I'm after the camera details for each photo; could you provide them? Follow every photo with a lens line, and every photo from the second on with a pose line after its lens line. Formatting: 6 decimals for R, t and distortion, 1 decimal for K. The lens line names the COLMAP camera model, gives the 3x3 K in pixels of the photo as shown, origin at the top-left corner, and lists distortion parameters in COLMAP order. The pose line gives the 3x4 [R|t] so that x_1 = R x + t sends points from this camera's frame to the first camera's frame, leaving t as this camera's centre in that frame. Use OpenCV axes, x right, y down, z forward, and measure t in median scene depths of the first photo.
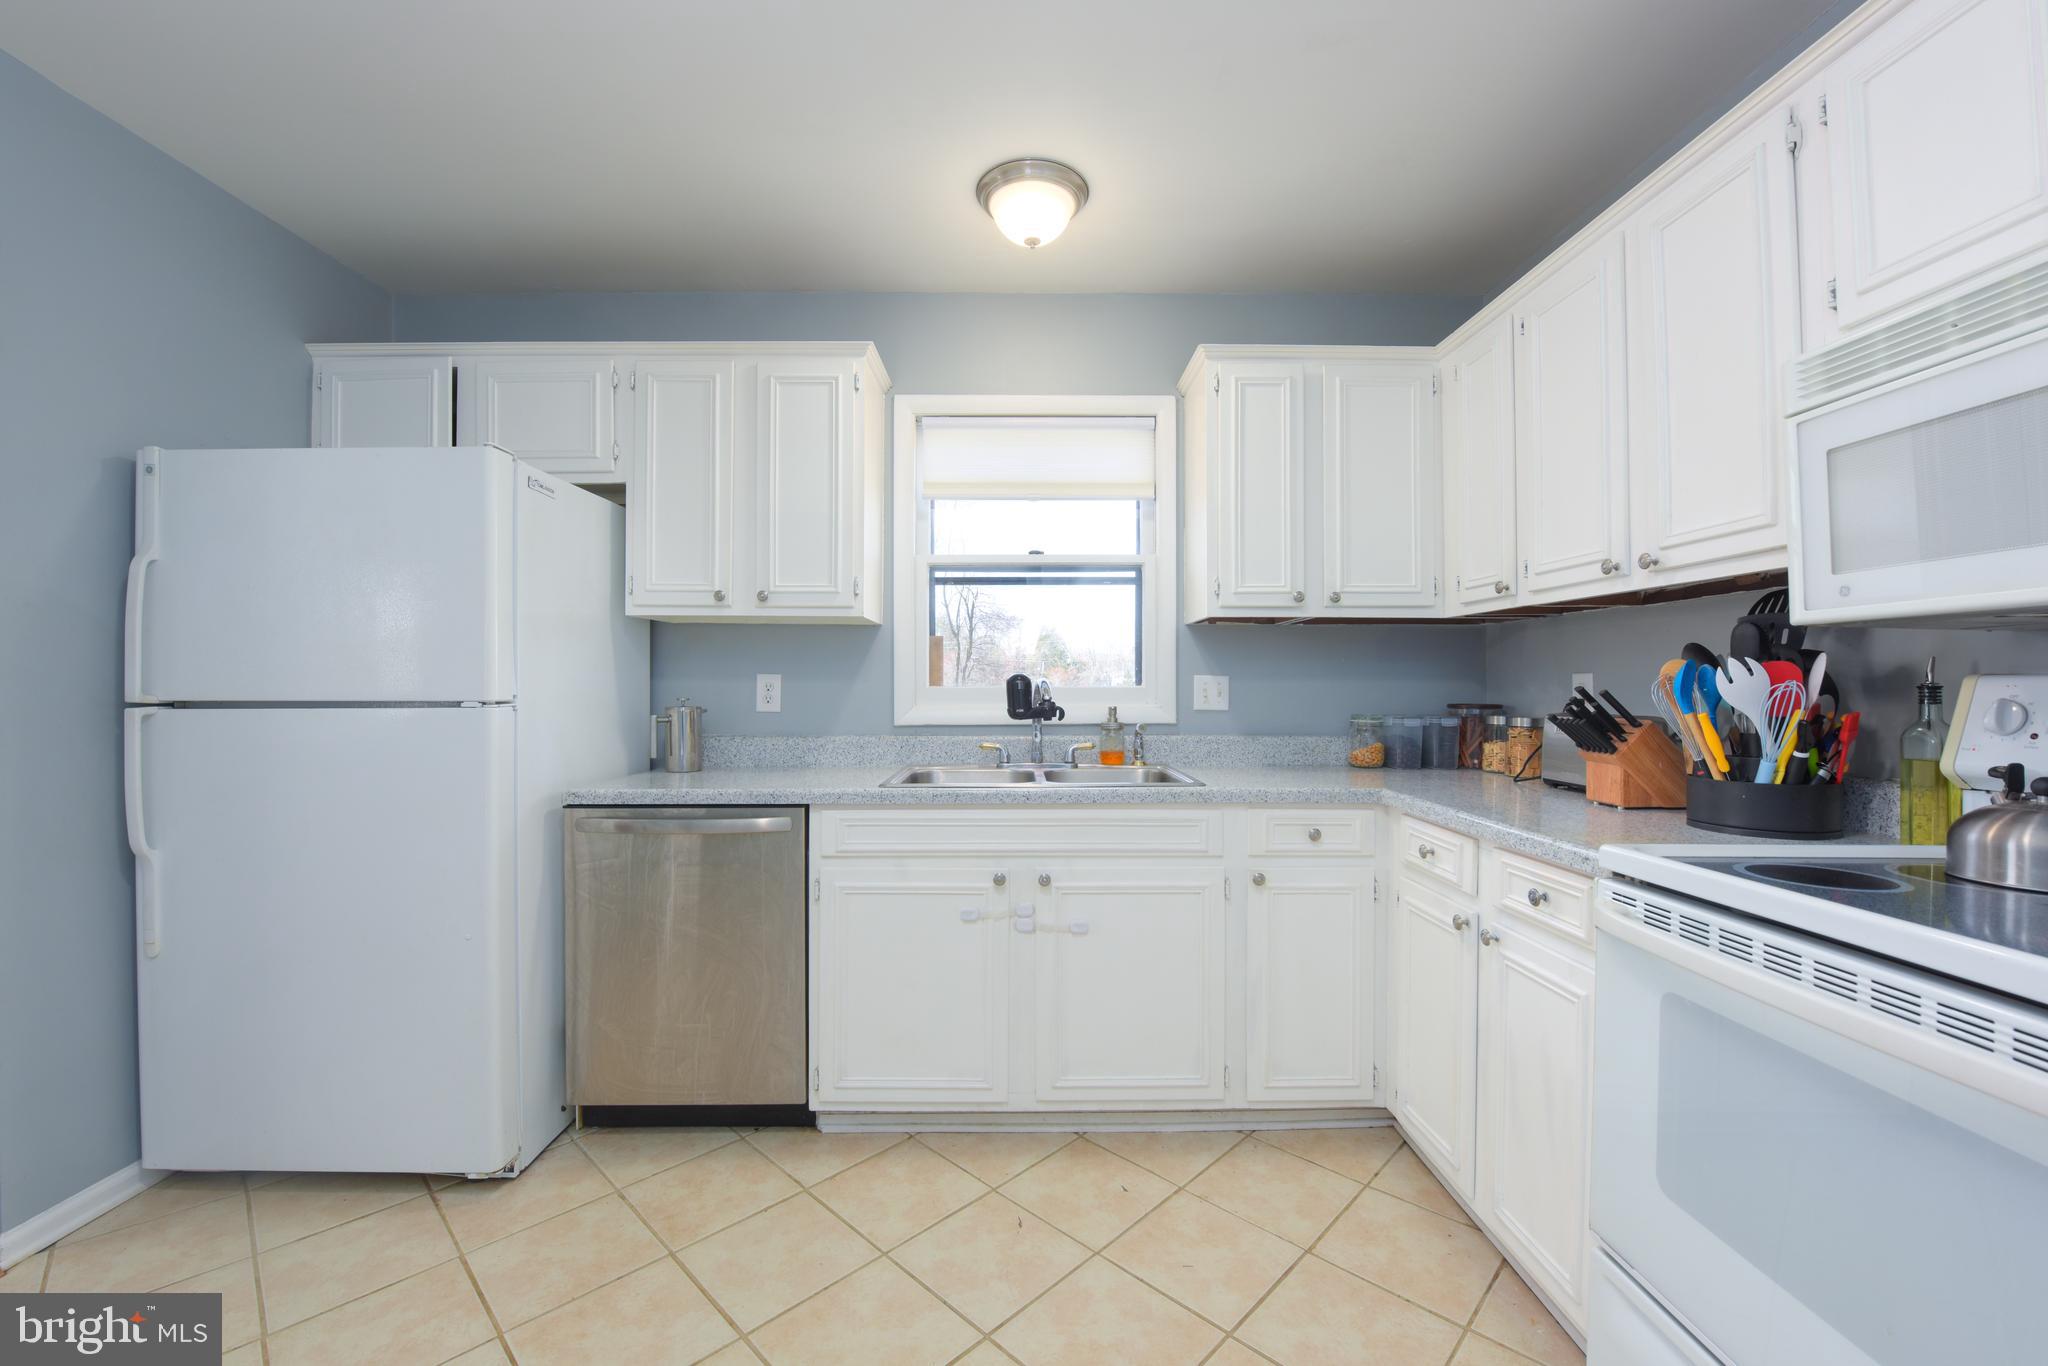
lens RADIAL K [[828.1, 0, 1022.1], [0, 828.1, 682.8], [0, 0, 1]] dist [-0.015076, -0.001064]
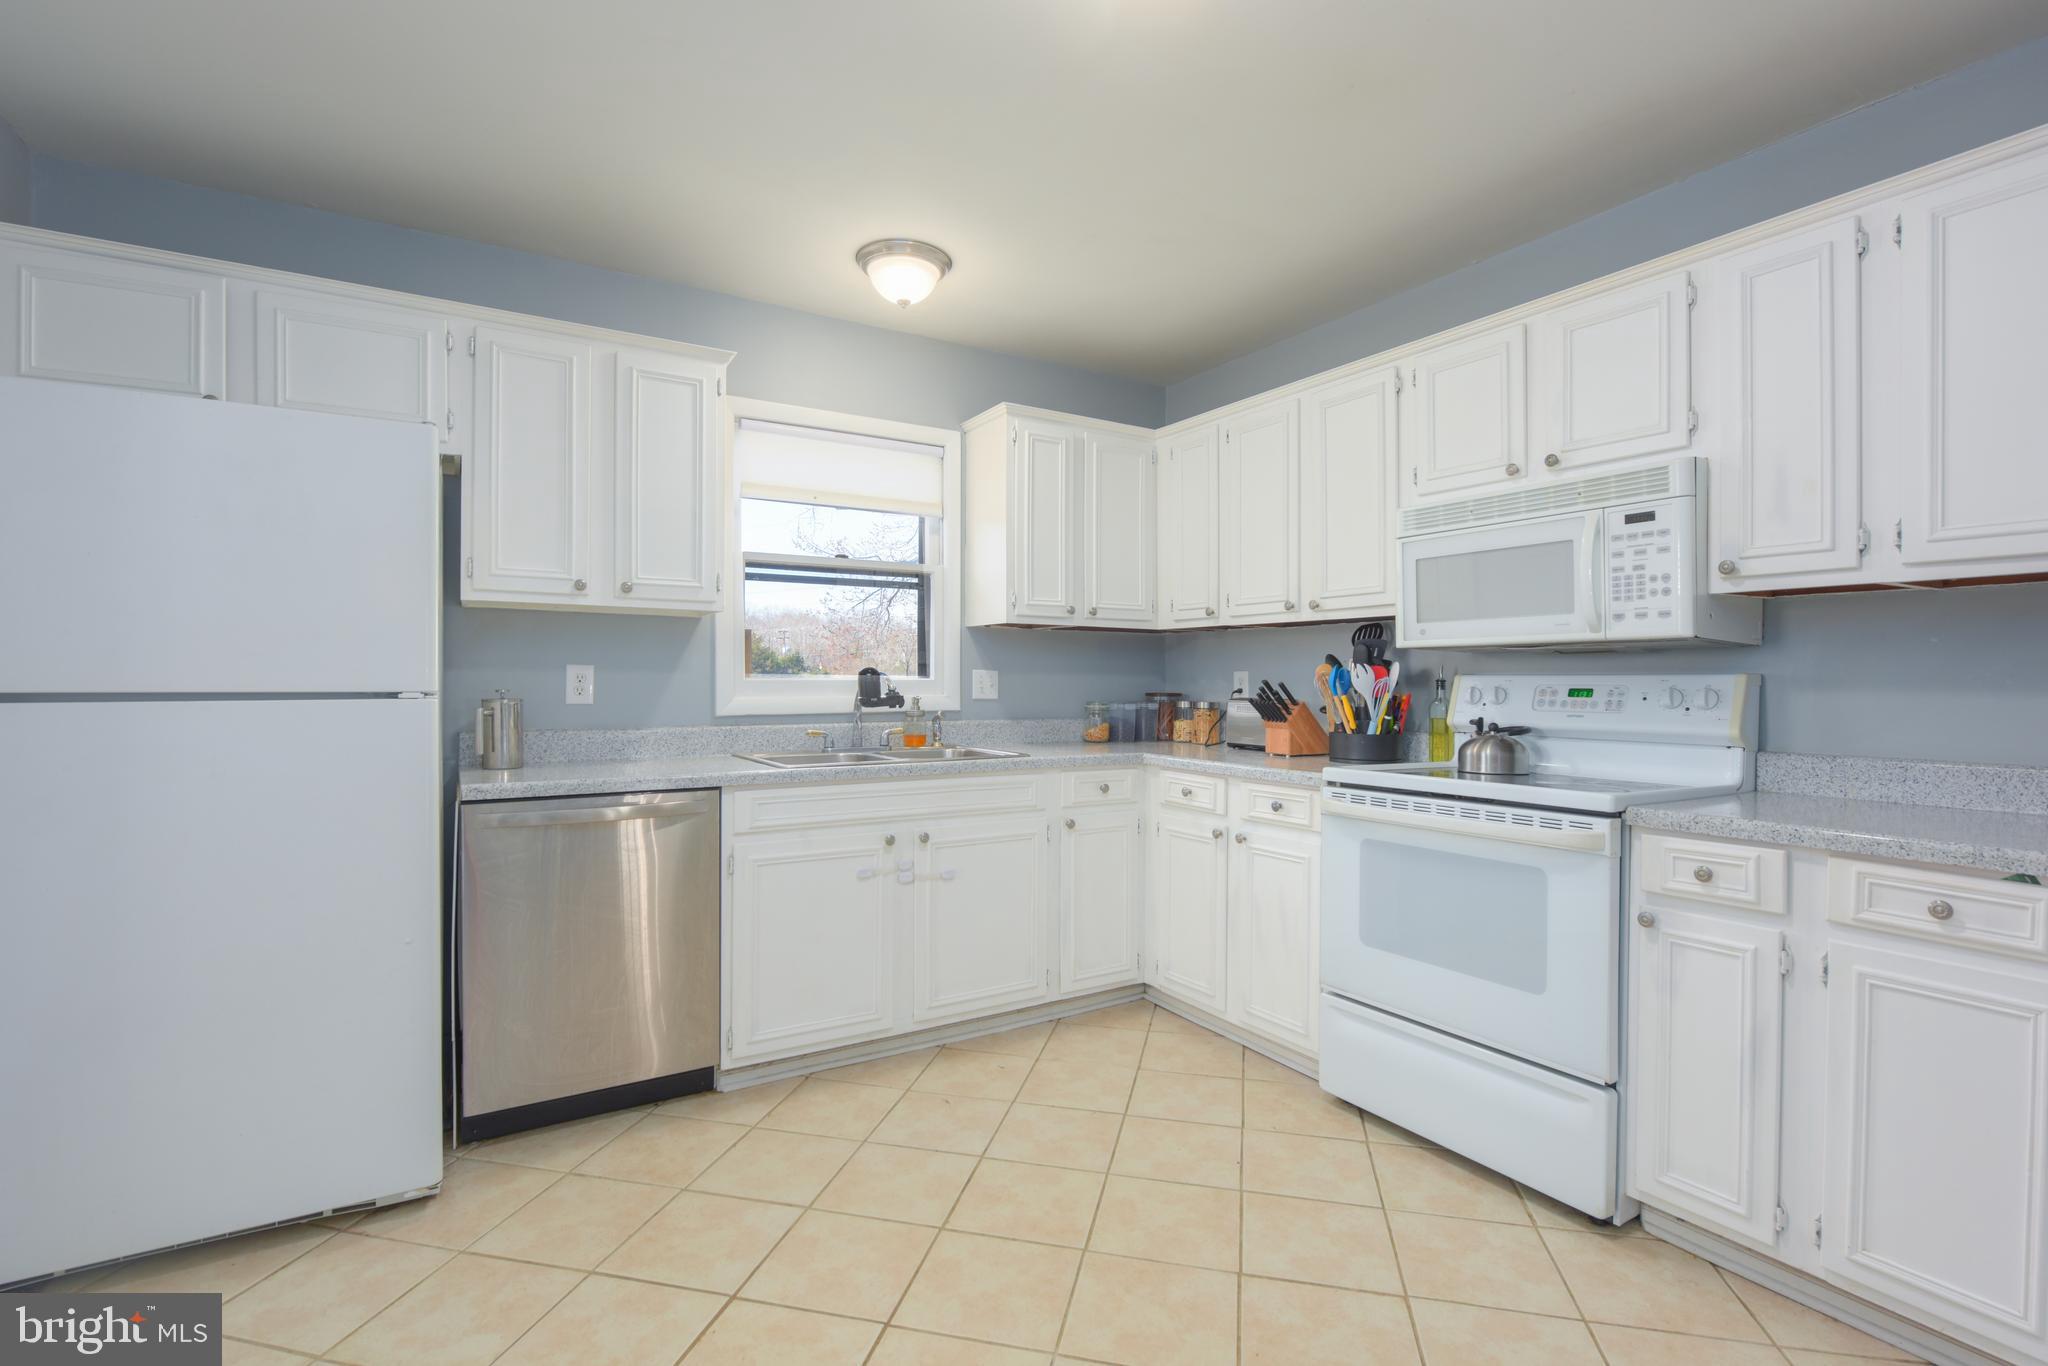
lens RADIAL K [[944.8, 0, 1020.6], [0, 944.8, 679.6], [0, 0, 1]] dist [-0.003331, -0.000452]
pose [[0.858834, 0.003457, 0.512243, -0.556153], [-0.005704, 0.999980, 0.002814, 0.000972], [-0.512223, -0.005339, 0.858836, -0.261167]]
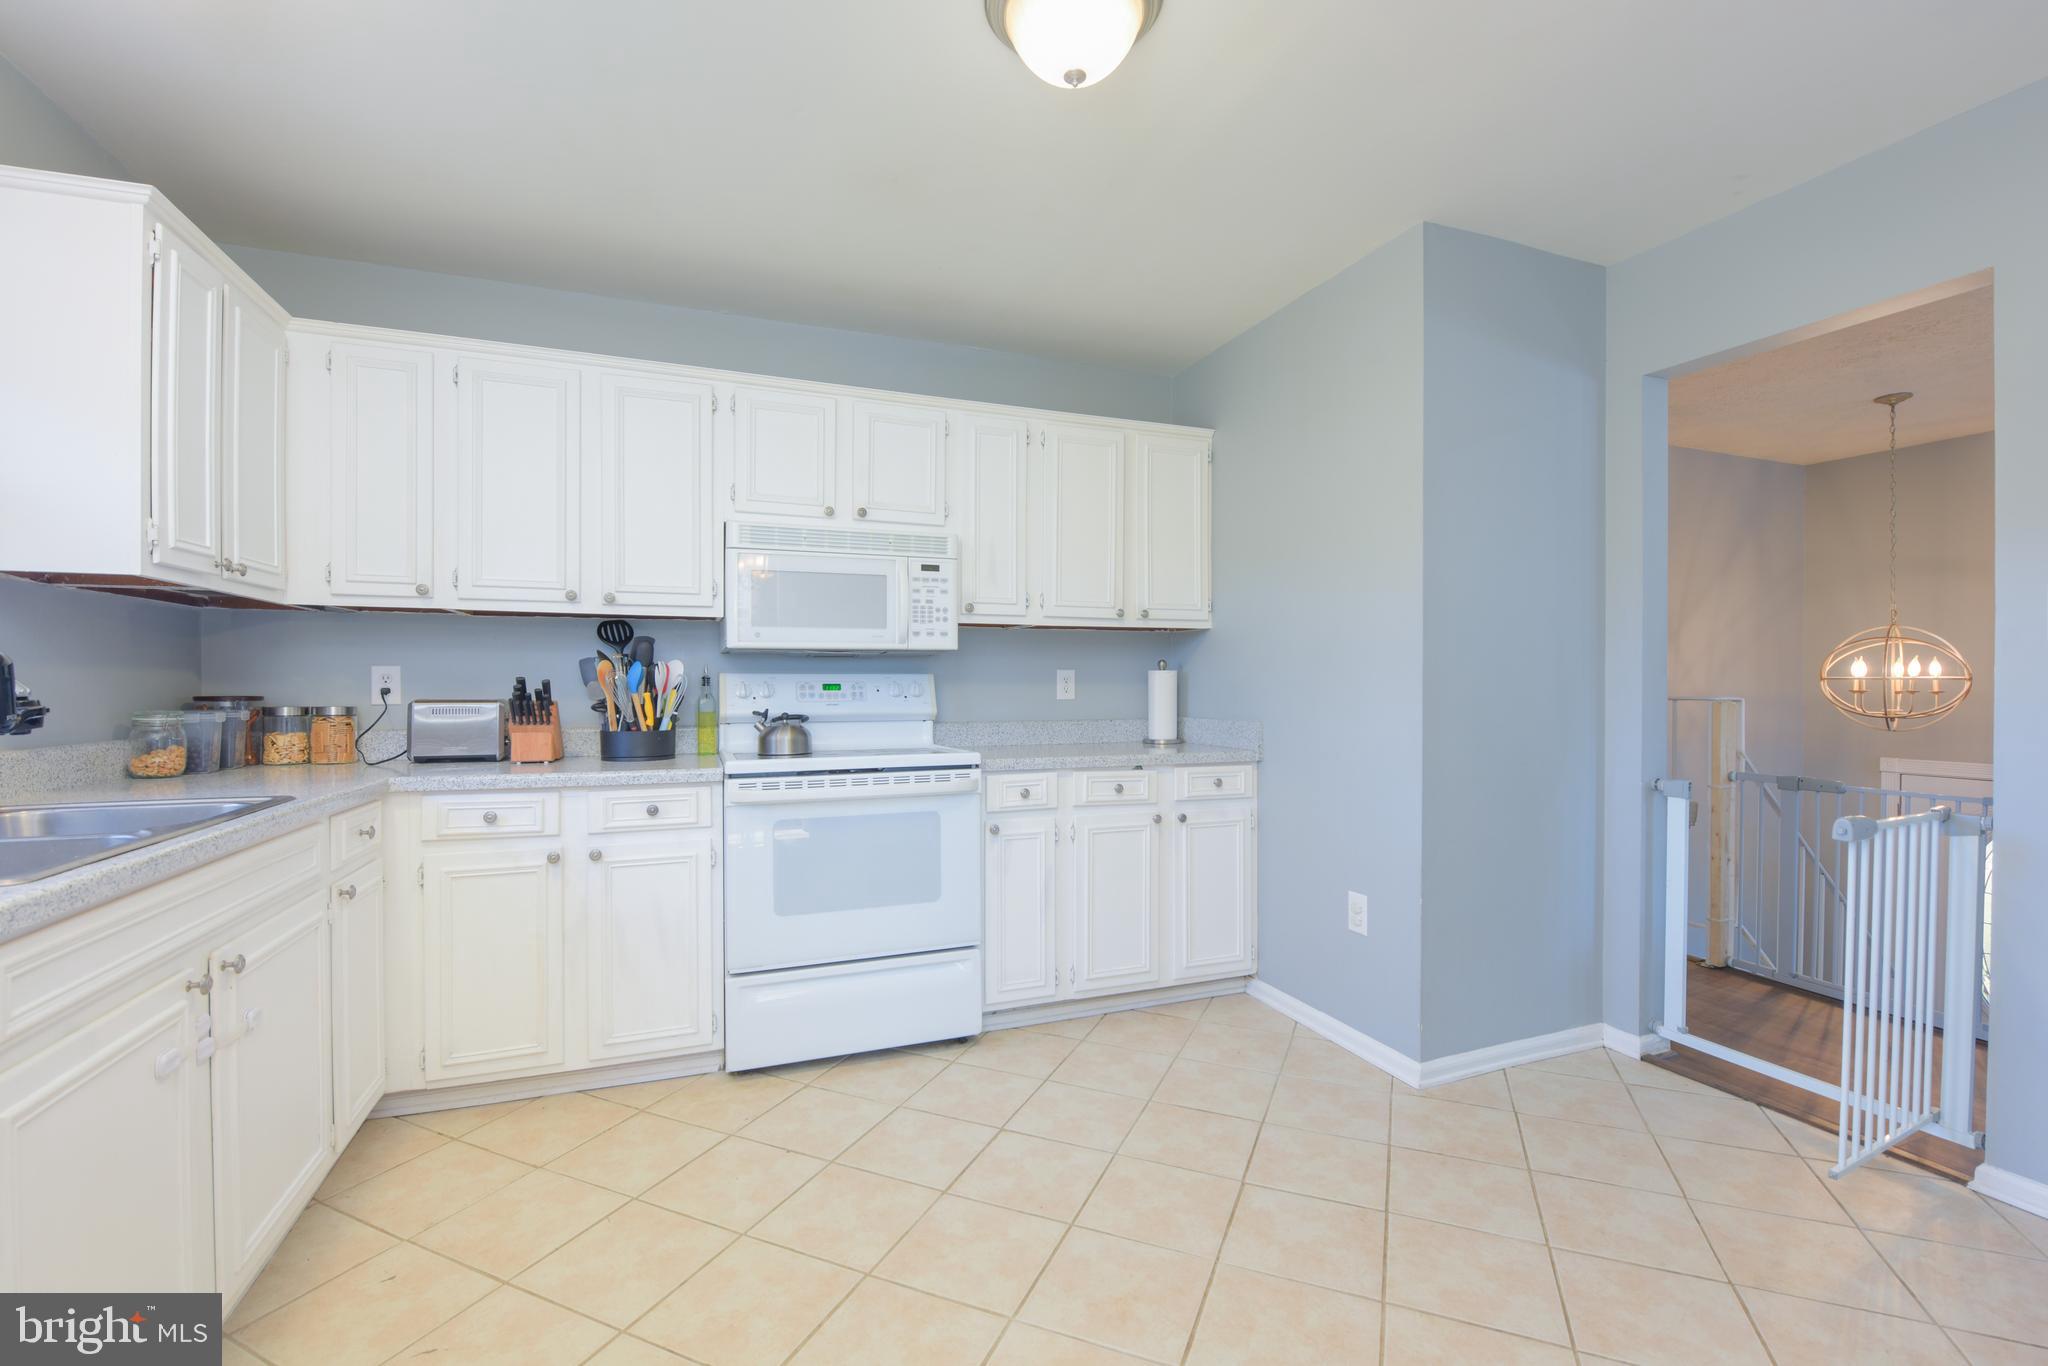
lens RADIAL K [[891.4, 0, 1017.6], [0, 891.4, 678.2], [0, 0, 1]] dist [-0.005383, -0.000714]
pose [[-0.352337, 0.002530, 0.935870, -0.852413], [-0.004895, 0.999978, -0.004546, 0.007760], [-0.935861, -0.006183, -0.352316, 0.659086]]
